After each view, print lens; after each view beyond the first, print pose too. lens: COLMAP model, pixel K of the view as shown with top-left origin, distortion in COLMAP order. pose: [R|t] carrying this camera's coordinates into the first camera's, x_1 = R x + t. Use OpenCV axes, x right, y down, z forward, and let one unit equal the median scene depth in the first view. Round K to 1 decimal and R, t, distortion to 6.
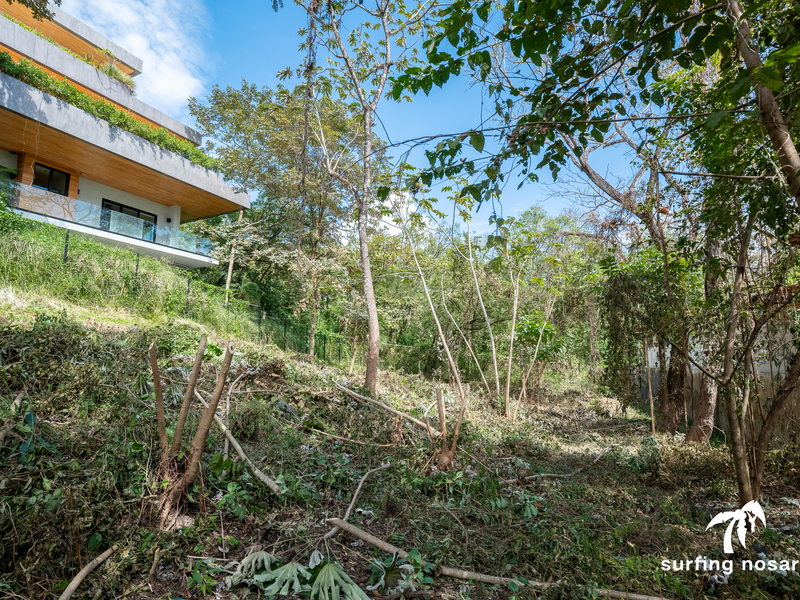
lens RADIAL K [[435.7, 0, 400.0], [0, 435.7, 300.0], [0, 0, 1]] dist [-0.003010, -0.000620]
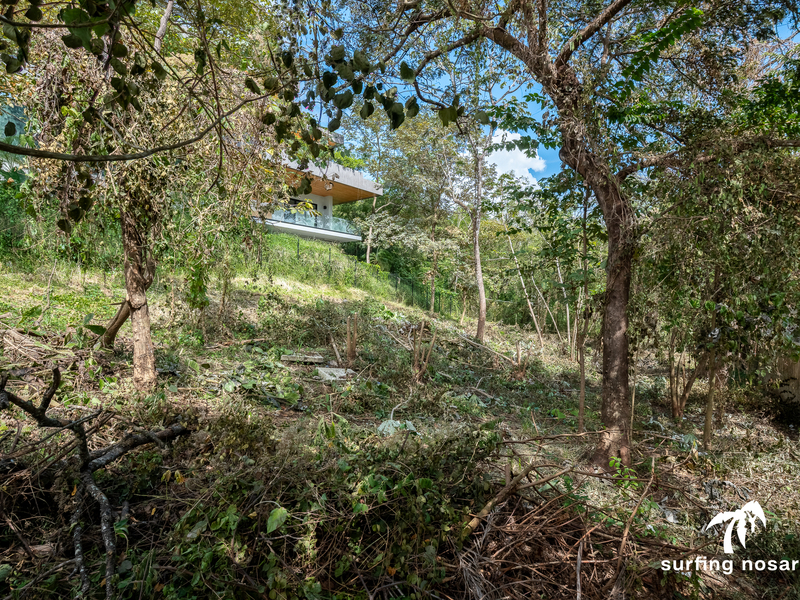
lens RADIAL K [[435.7, 0, 400.0], [0, 435.7, 300.0], [0, 0, 1]] dist [-0.003010, -0.000620]
pose [[0.973791, 0.015748, -0.226900, 0.005181], [0.013656, 0.991752, 0.127439, -0.086834], [0.227036, -0.127198, 0.965544, -0.358344]]
